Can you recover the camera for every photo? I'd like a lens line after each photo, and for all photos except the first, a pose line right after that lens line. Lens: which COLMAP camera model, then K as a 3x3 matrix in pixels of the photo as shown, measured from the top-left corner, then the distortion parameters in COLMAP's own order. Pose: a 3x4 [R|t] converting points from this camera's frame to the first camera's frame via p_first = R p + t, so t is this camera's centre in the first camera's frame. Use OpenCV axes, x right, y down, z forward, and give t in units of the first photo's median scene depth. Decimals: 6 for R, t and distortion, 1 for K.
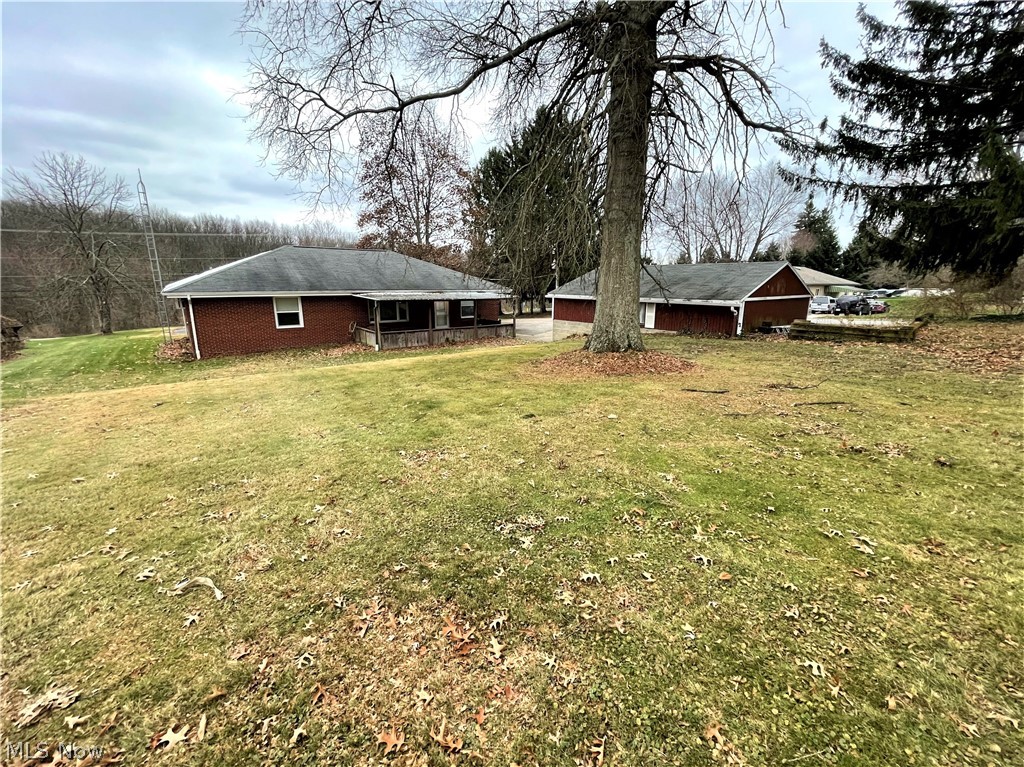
lens RADIAL K [[432.7, 0, 512.0], [0, 432.7, 383.5], [0, 0, 1]] dist [-0.000420, -0.000701]
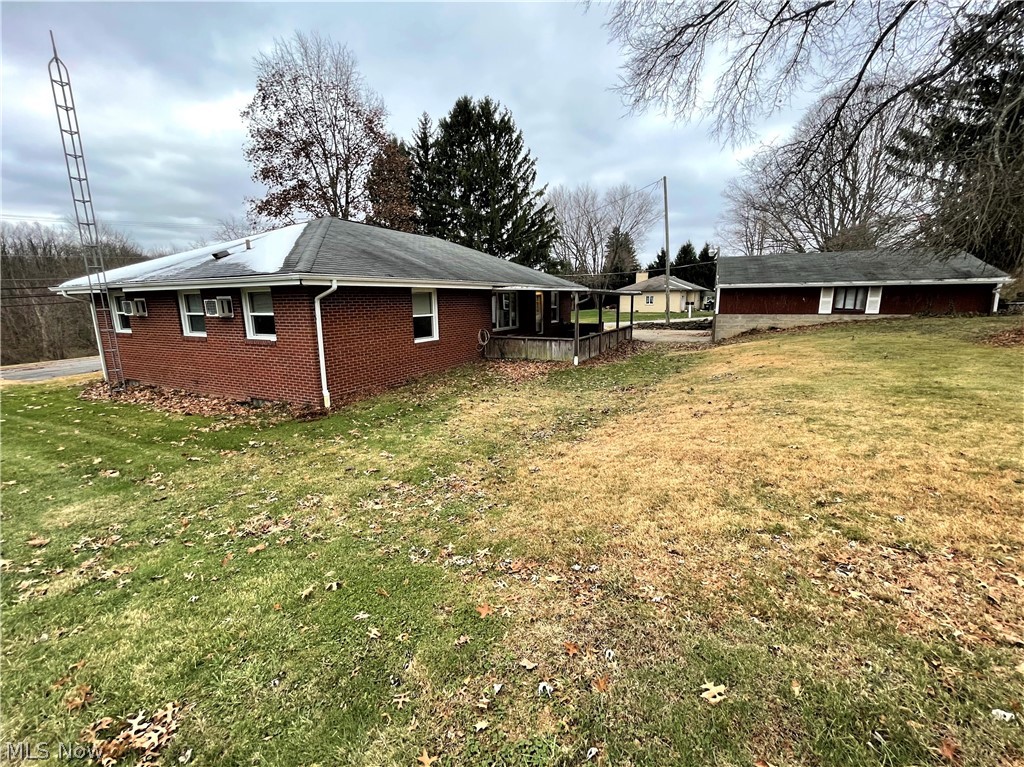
lens RADIAL K [[432.7, 0, 512.0], [0, 432.7, 383.5], [0, 0, 1]] dist [-0.000420, -0.000701]
pose [[0.903437, -0.098757, 0.417192, -0.670333], [0.118928, 0.992646, -0.022562, -0.043235], [-0.411896, 0.070000, 0.908538, 0.415535]]
